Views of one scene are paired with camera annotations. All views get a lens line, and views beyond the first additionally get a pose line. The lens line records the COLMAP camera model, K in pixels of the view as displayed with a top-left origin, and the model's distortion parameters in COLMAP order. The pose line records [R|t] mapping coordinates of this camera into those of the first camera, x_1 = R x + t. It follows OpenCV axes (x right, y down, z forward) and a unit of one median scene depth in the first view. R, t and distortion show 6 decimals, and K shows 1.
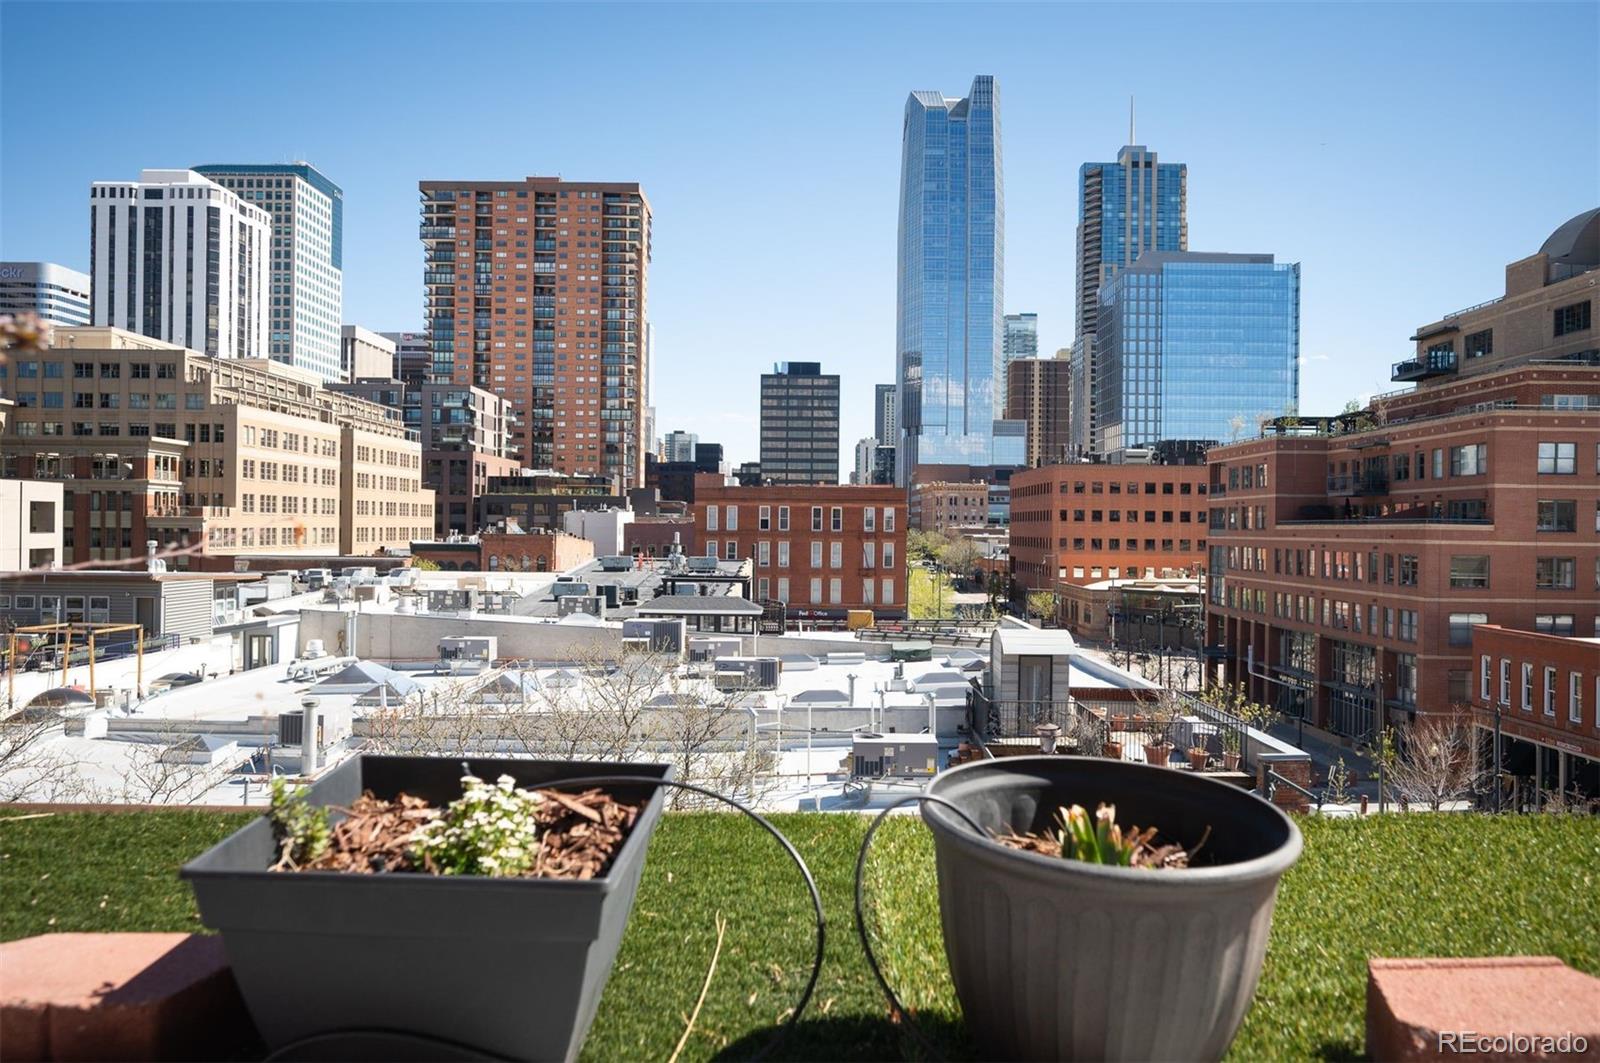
lens RADIAL K [[1211.7, 0, 797.9], [0, 1211.7, 530.7], [0, 0, 1]] dist [0.001899, -0.008851]
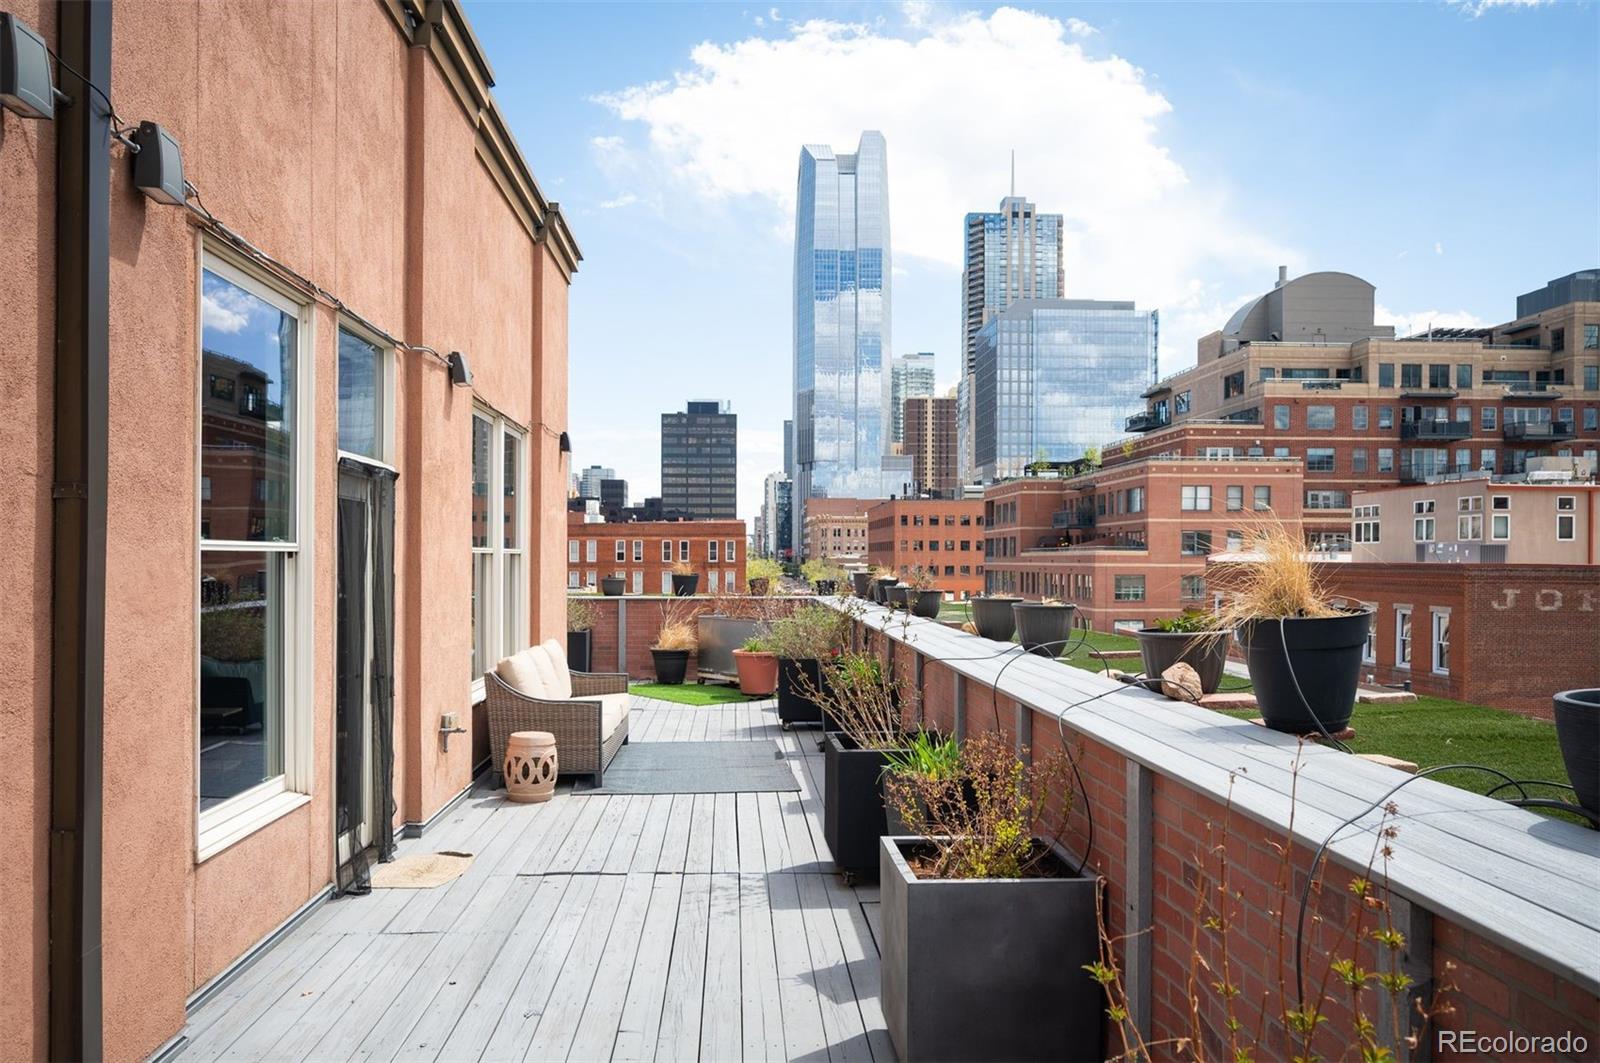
lens RADIAL K [[1211.7, 0, 797.9], [0, 1211.7, 554.7], [0, 0, 1]] dist [0.001899, -0.008851]
pose [[0.998379, -0.010113, 0.056013, 0.059296], [0.010463, 0.999927, -0.005970, 0.001371], [-0.055948, 0.006546, 0.998412, -0.112295]]
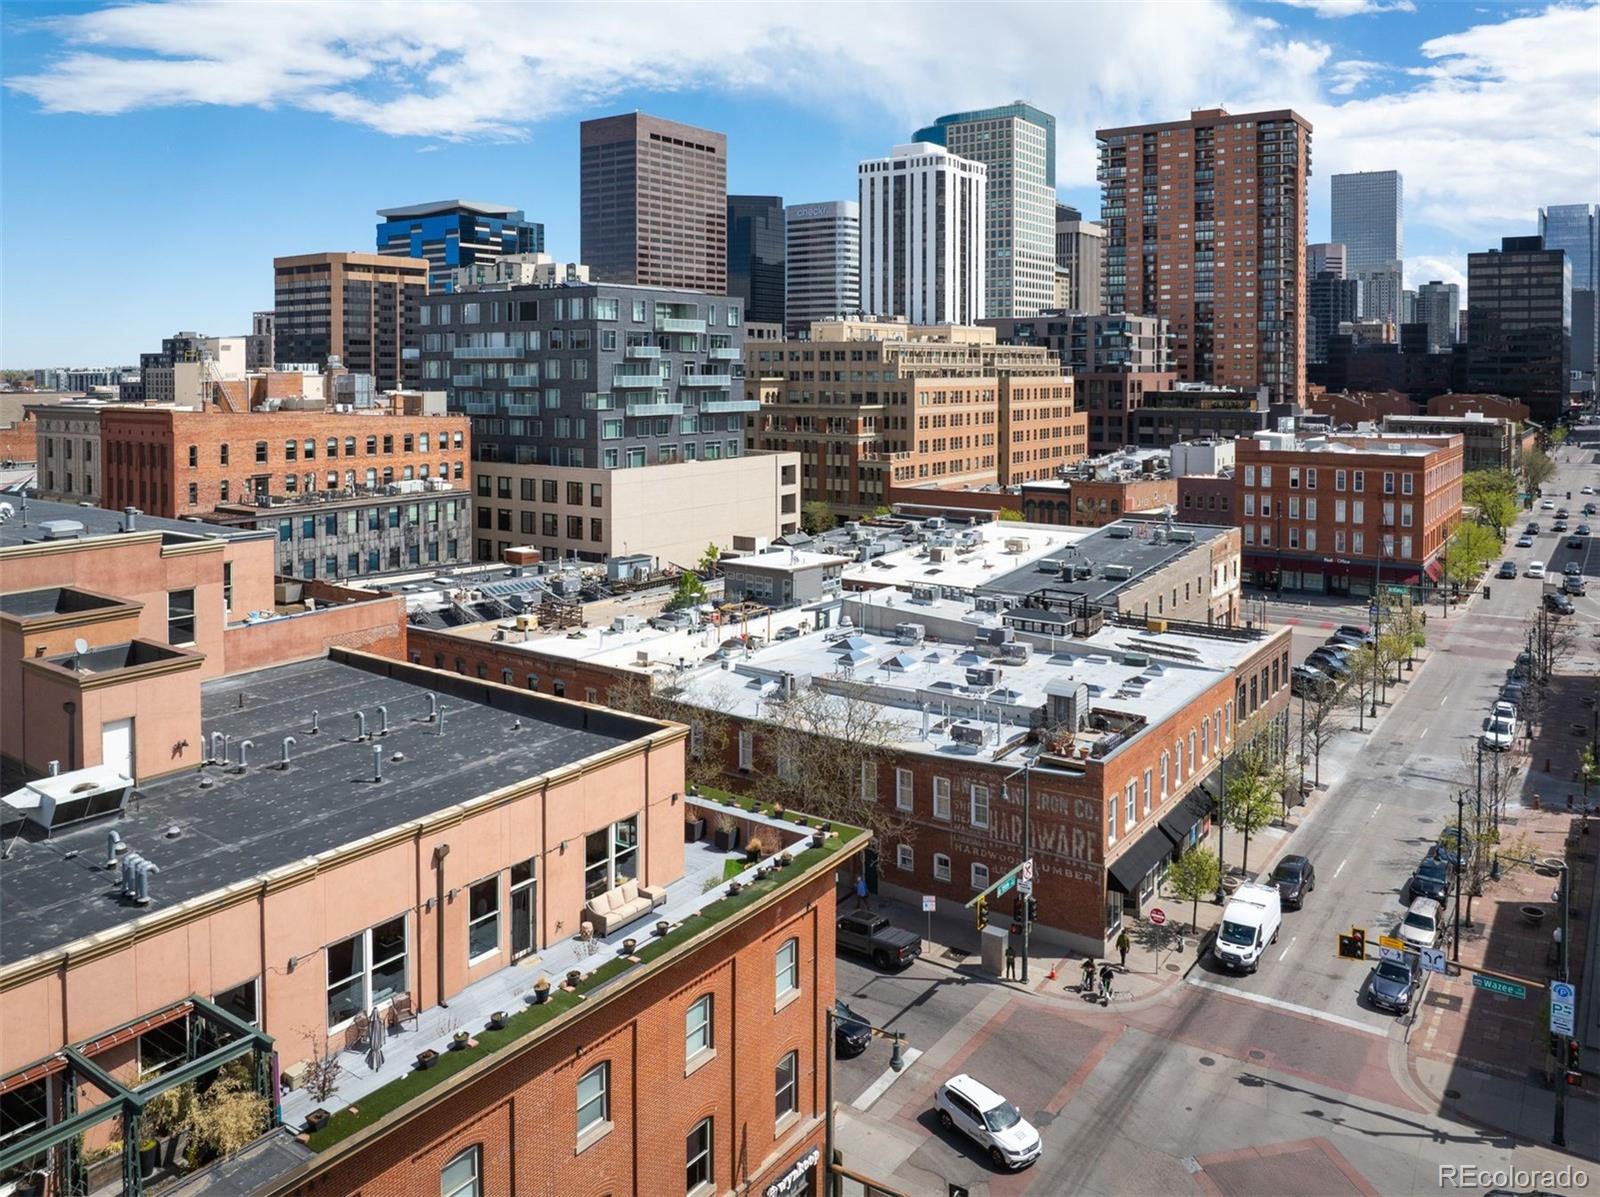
lens RADIAL K [[1241.8, 0, 792.1], [0, 1241.8, 371.1], [0, 0, 1]] dist [-0.016569, -0.009572]
pose [[0.811810, -0.005415, -0.583896, 0.226027], [0.010544, 0.999930, 0.005386, -0.101625], [0.583826, -0.010529, 0.811811, -0.222682]]
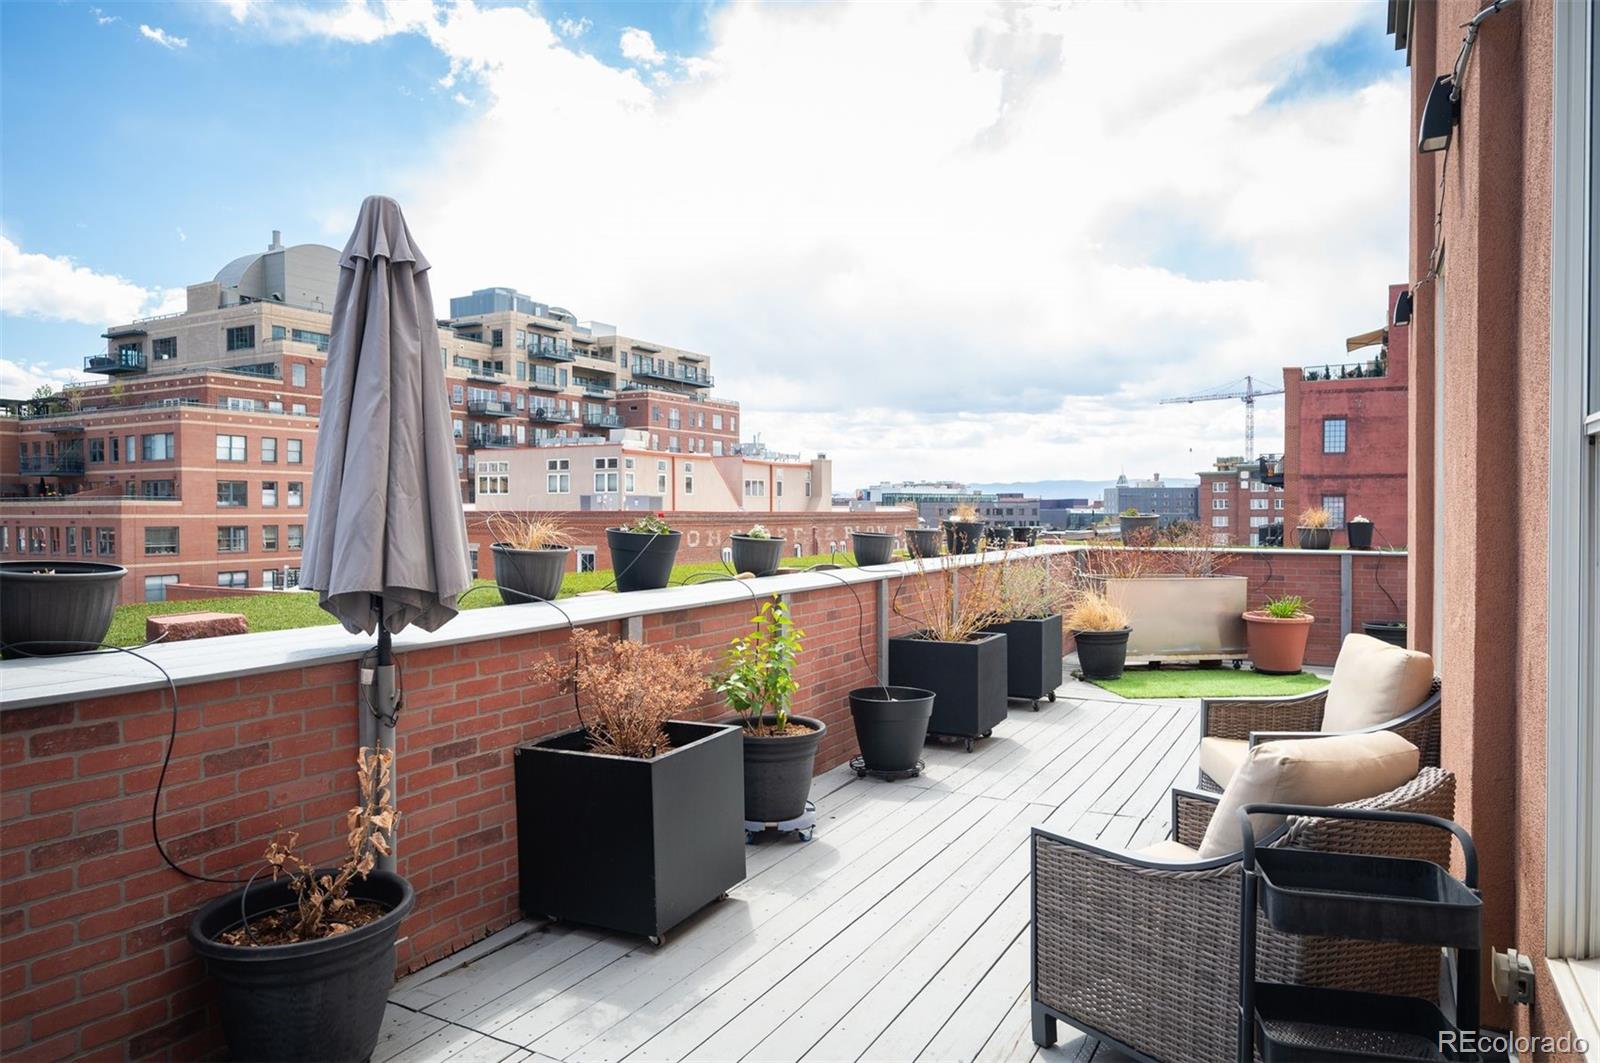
lens RADIAL K [[1020.5, 0, 806.0], [0, 1020.5, 517.0], [0, 0, 1]] dist [-0.001958, 0.001721]
pose [[0.478265, -0.019639, 0.877996, -0.009726], [0.011521, 0.999804, 0.016088, 0.000848], [-0.878140, 0.002421, 0.478398, -0.015473]]
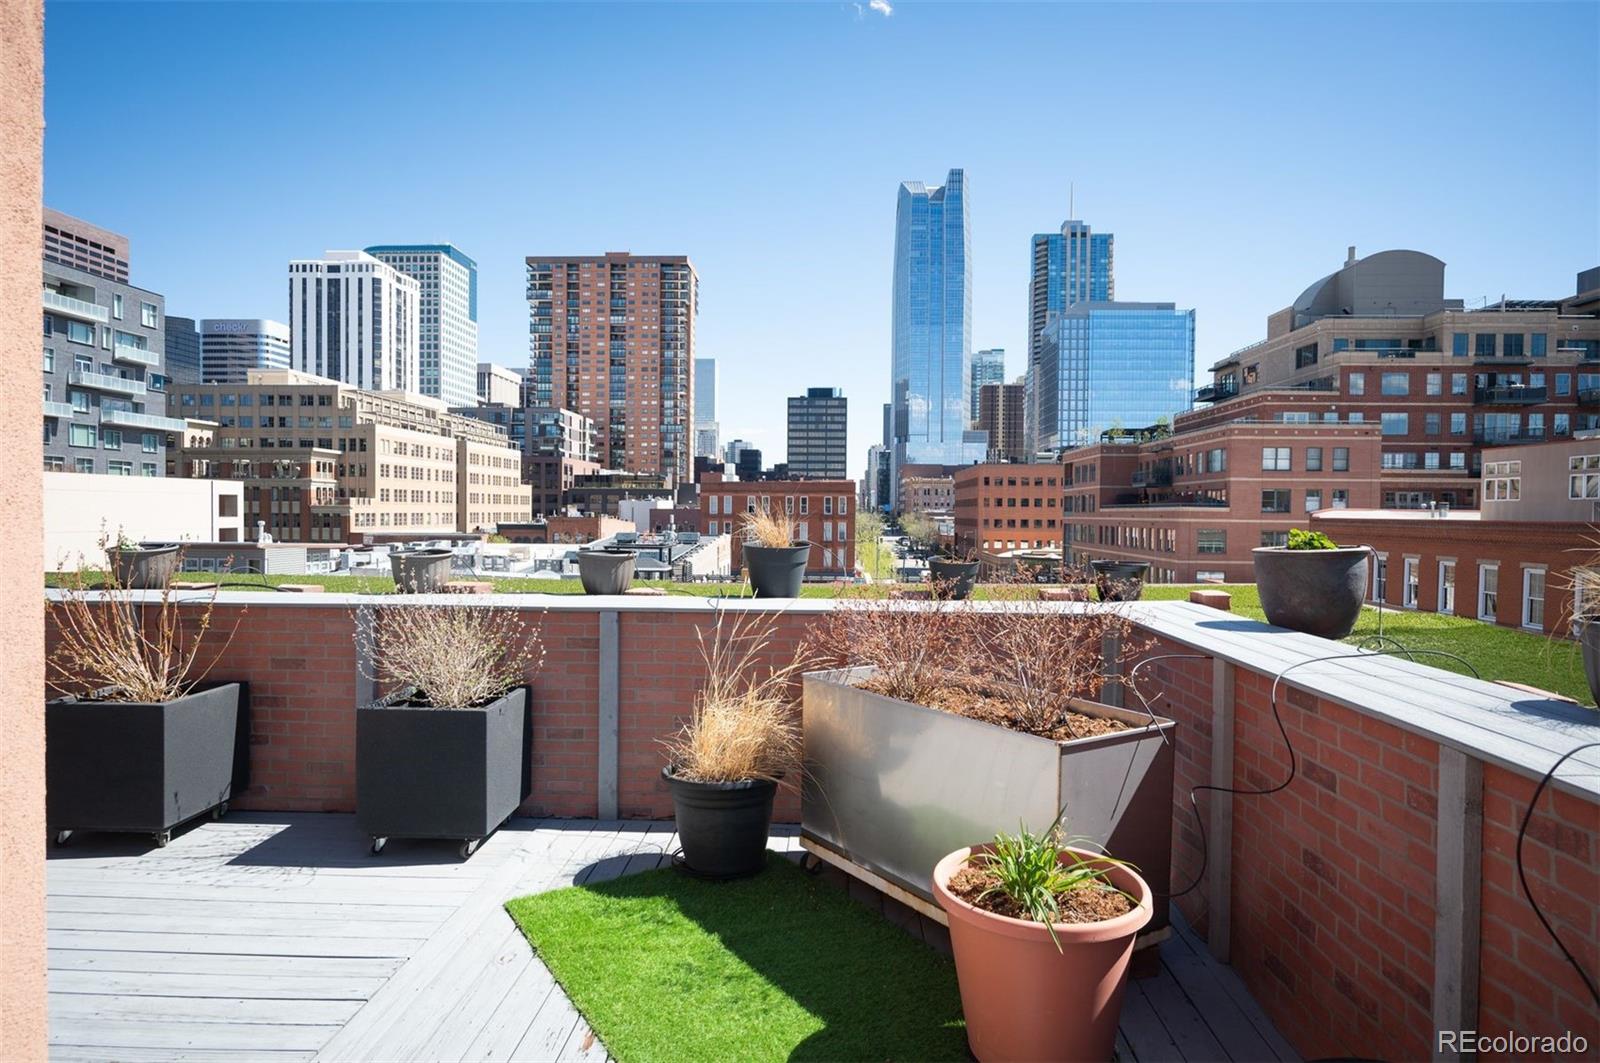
lens RADIAL K [[920.0, 0, 803.5], [0, 920.0, 533.0], [0, 0, 1]] dist [-0.003606, 0.001235]
pose [[0.999206, -0.002020, -0.039795, 0.057704], [0.002800, 0.999805, 0.019557, 0.001111], [0.039747, -0.019653, 0.999016, -0.029686]]
